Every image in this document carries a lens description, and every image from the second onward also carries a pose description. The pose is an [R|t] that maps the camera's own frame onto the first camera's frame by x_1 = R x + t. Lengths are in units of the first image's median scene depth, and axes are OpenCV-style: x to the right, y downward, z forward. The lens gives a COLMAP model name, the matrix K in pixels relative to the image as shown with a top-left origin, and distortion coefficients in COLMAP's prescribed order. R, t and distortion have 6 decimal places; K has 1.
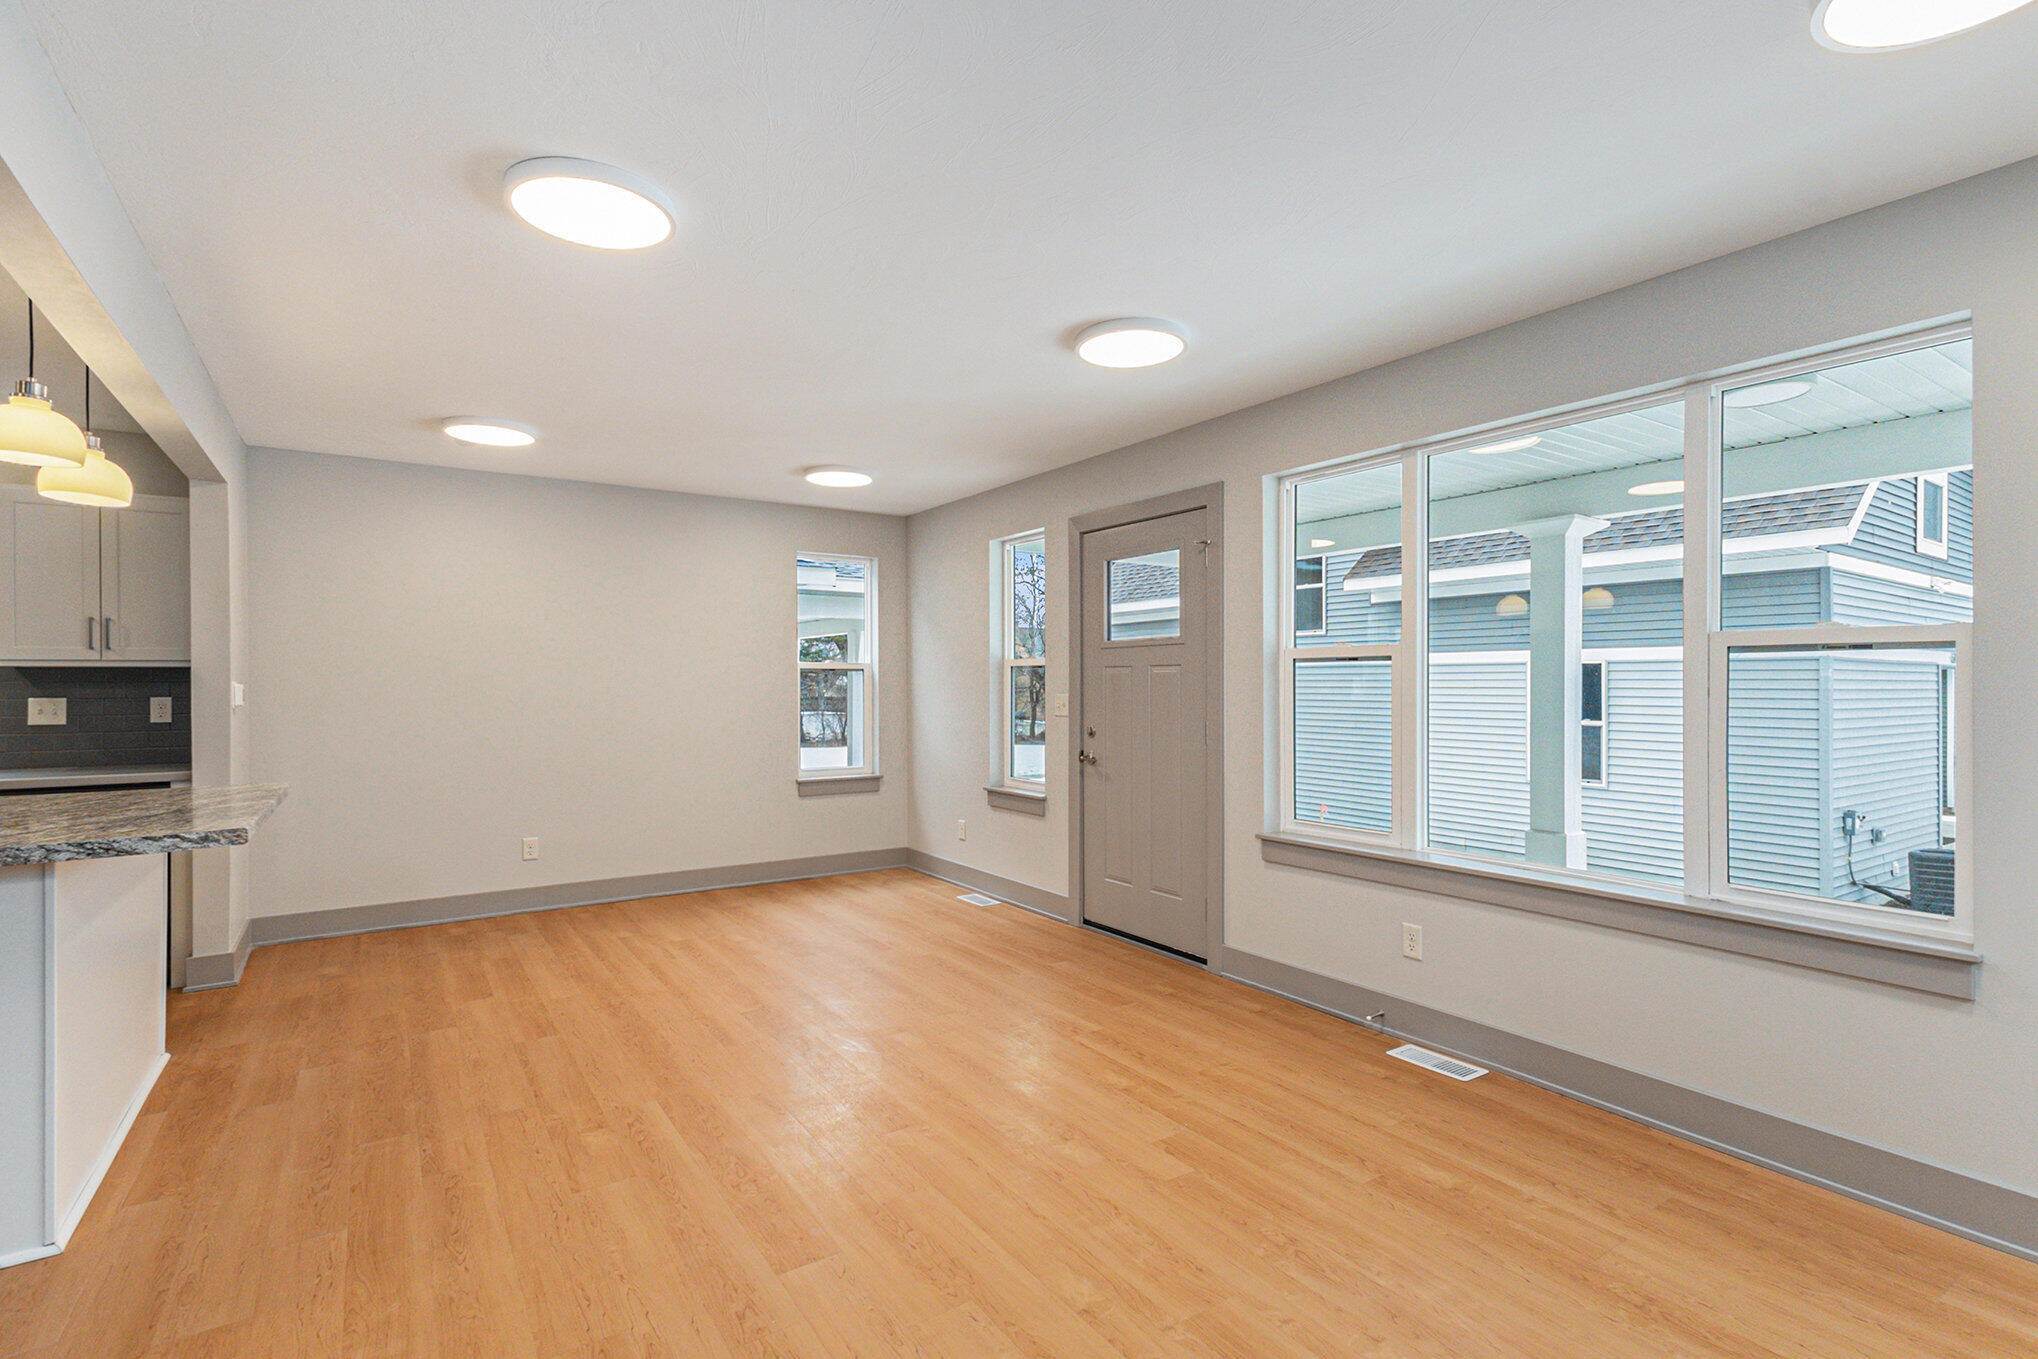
lens RADIAL K [[924.1, 0, 1024.7], [0, 924.1, 688.7], [0, 0, 1]] dist [-0.002675, -0.000125]
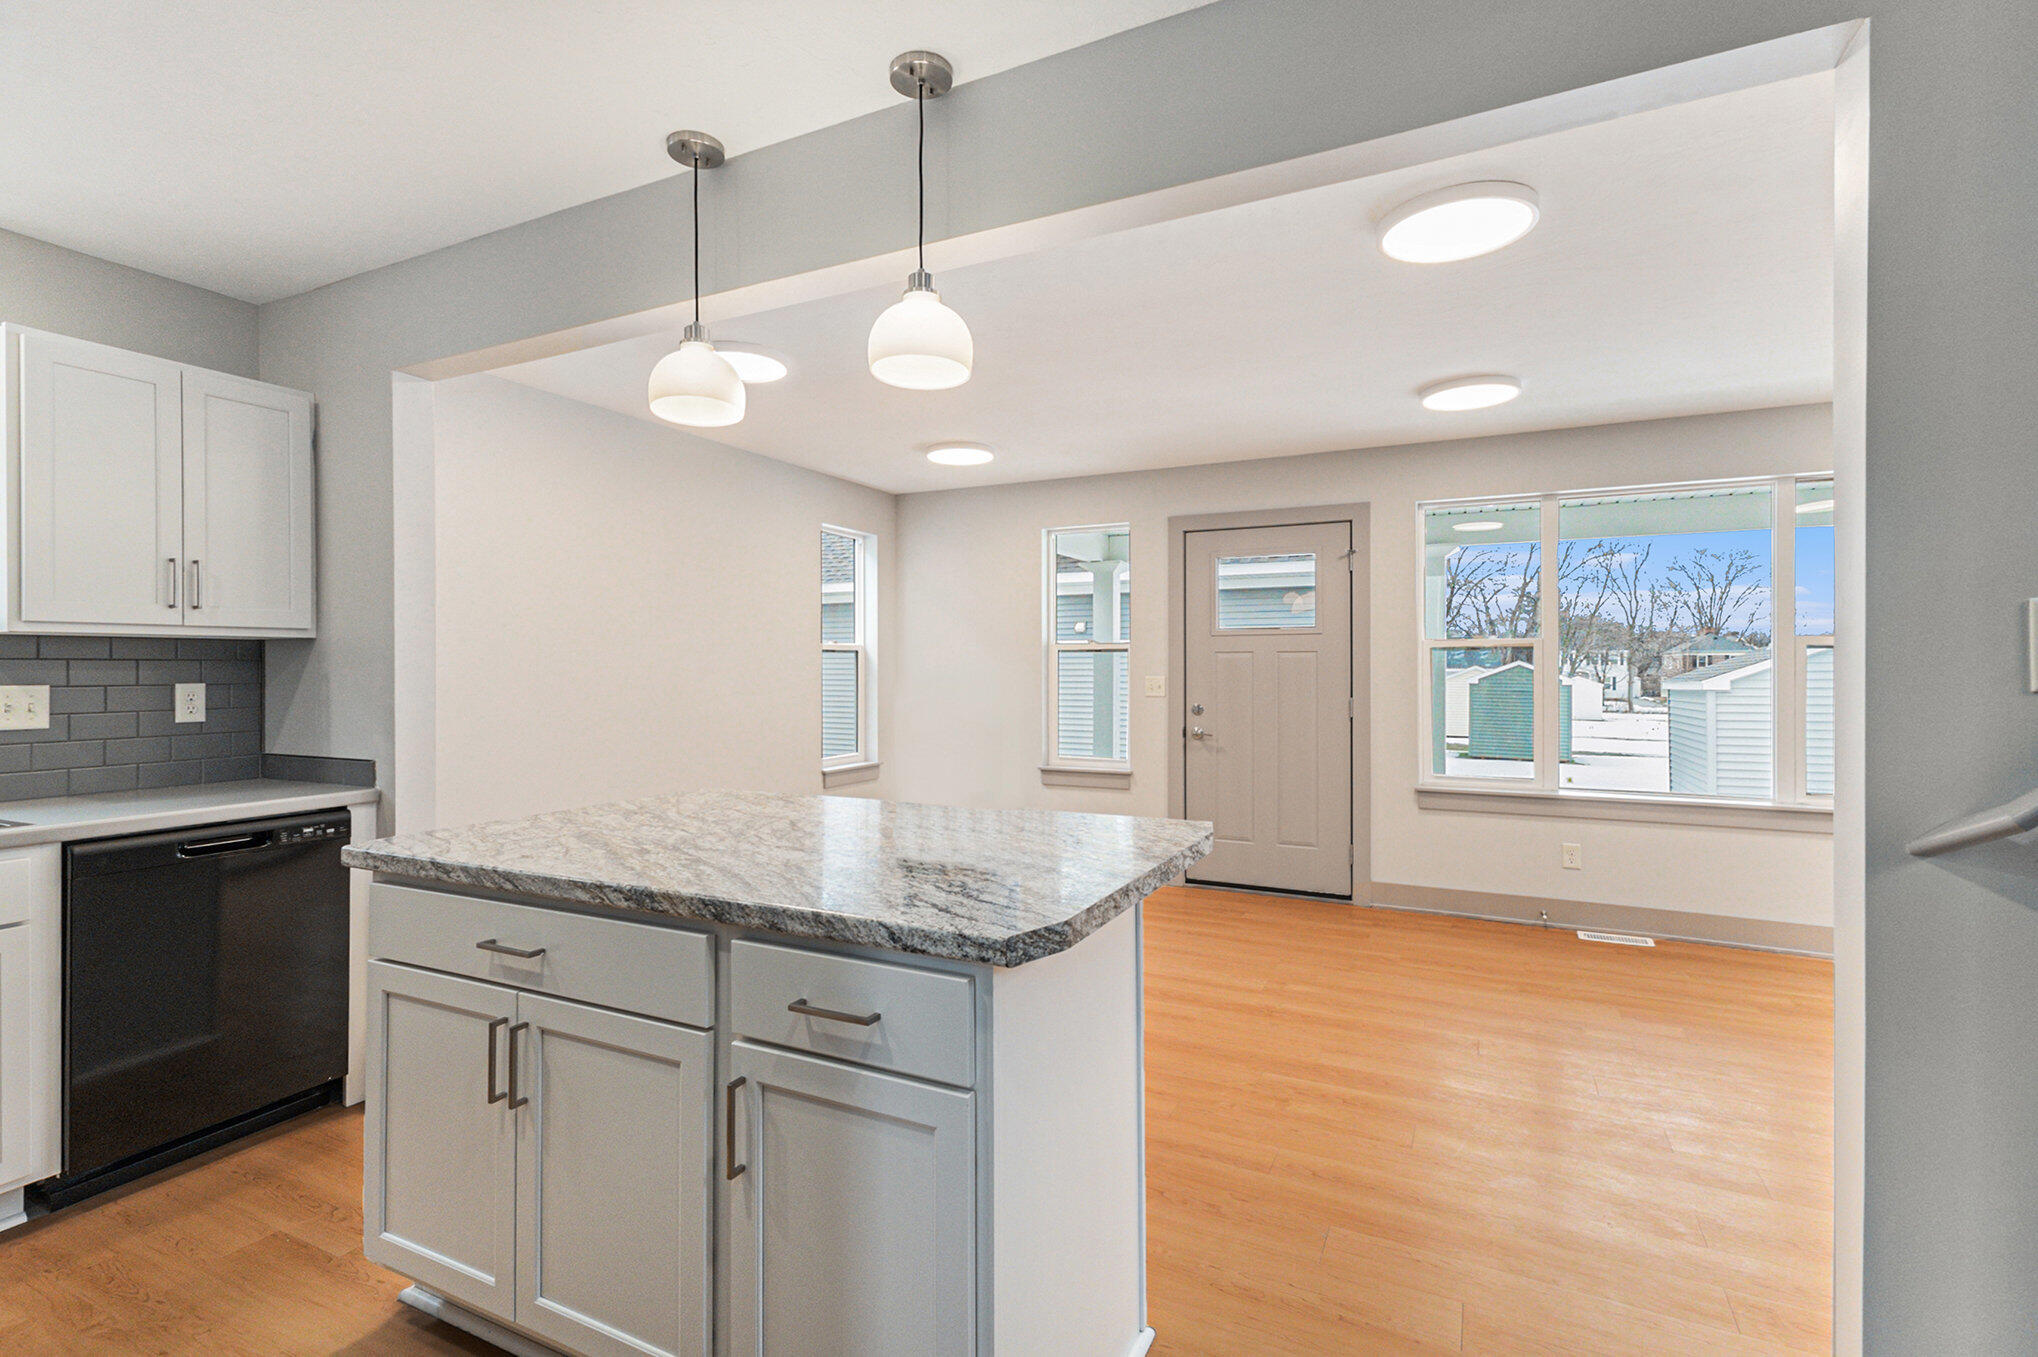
lens RADIAL K [[907.1, 0, 1016.8], [0, 907.1, 670.6], [0, 0, 1]] dist [0.023739, 0.000033]
pose [[0.885861, 0.000832, 0.463950, -0.714808], [0.001856, 0.999984, -0.005336, 0.004436], [-0.463948, 0.005588, 0.885845, 0.138316]]
